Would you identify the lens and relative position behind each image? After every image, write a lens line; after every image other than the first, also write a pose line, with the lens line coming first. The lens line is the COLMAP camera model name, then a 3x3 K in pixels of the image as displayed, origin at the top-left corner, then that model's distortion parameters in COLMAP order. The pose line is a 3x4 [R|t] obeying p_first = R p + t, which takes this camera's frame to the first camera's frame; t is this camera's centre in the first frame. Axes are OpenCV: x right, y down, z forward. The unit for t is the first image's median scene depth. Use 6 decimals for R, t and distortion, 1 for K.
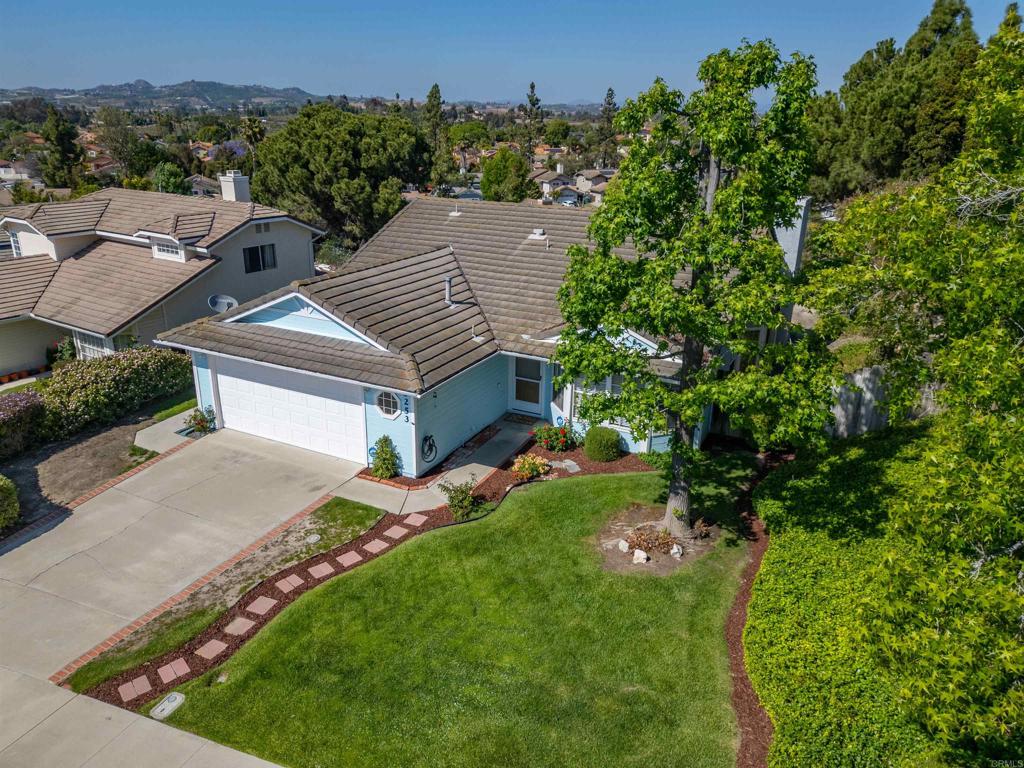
lens RADIAL K [[723.6, 0, 504.3], [0, 723.6, 384.3], [0, 0, 1]] dist [0.053684, -0.032393]
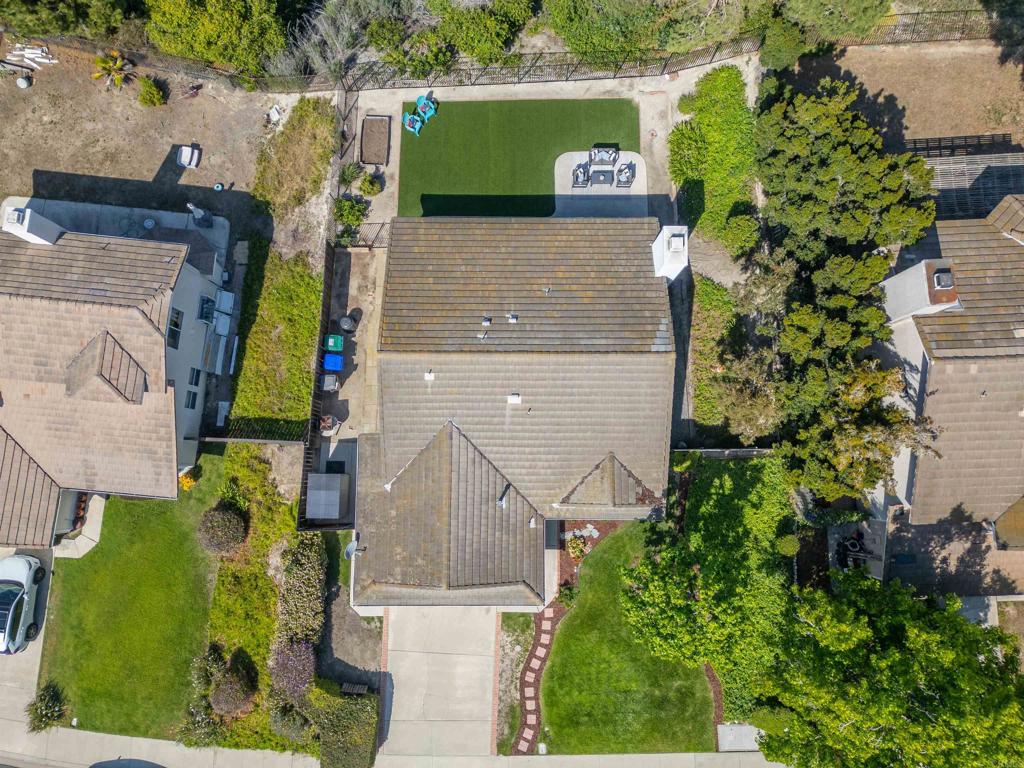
lens RADIAL K [[723.2, 0, 508.2], [0, 723.2, 387.8], [0, 0, 1]] dist [0.061989, -0.057806]
pose [[0.888395, -0.457271, 0.040703, -0.010464], [0.168249, 0.406801, 0.897890, -1.791165], [-0.427137, -0.790833, 0.438335, 0.553061]]
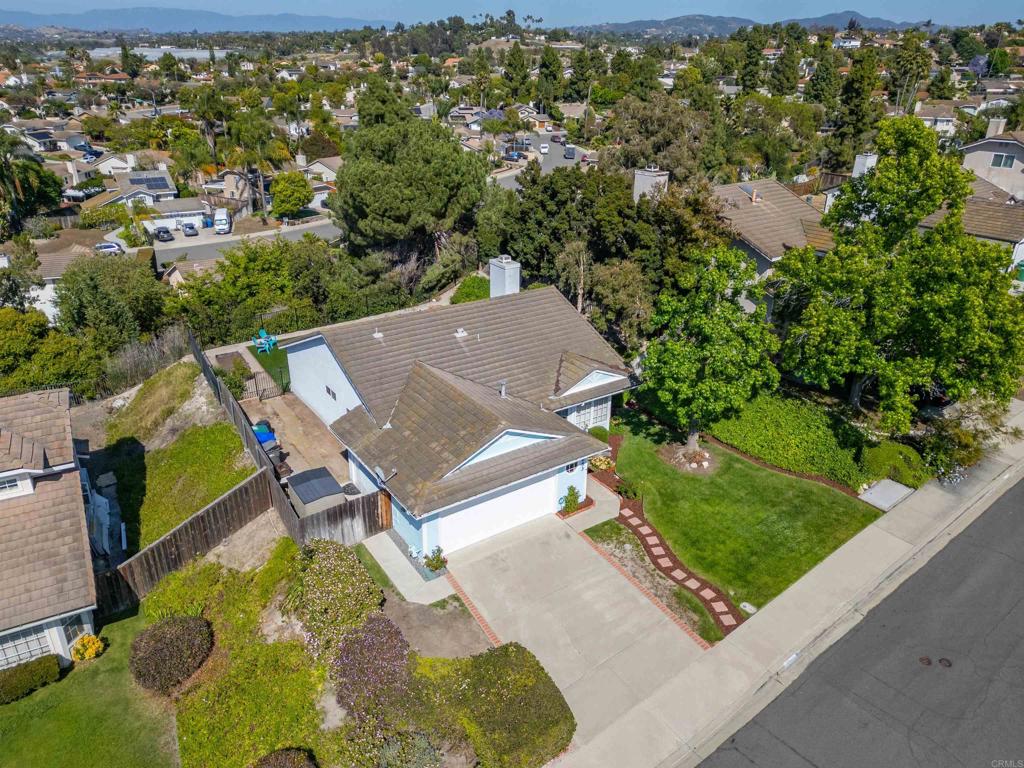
lens RADIAL K [[723.2, 0, 508.2], [0, 723.2, 387.8], [0, 0, 1]] dist [0.061989, -0.057806]
pose [[0.472271, -0.373421, 0.798446, -1.372500], [0.299626, 0.919900, 0.252998, -0.553842], [-0.828966, 0.119752, 0.546329, 0.202374]]
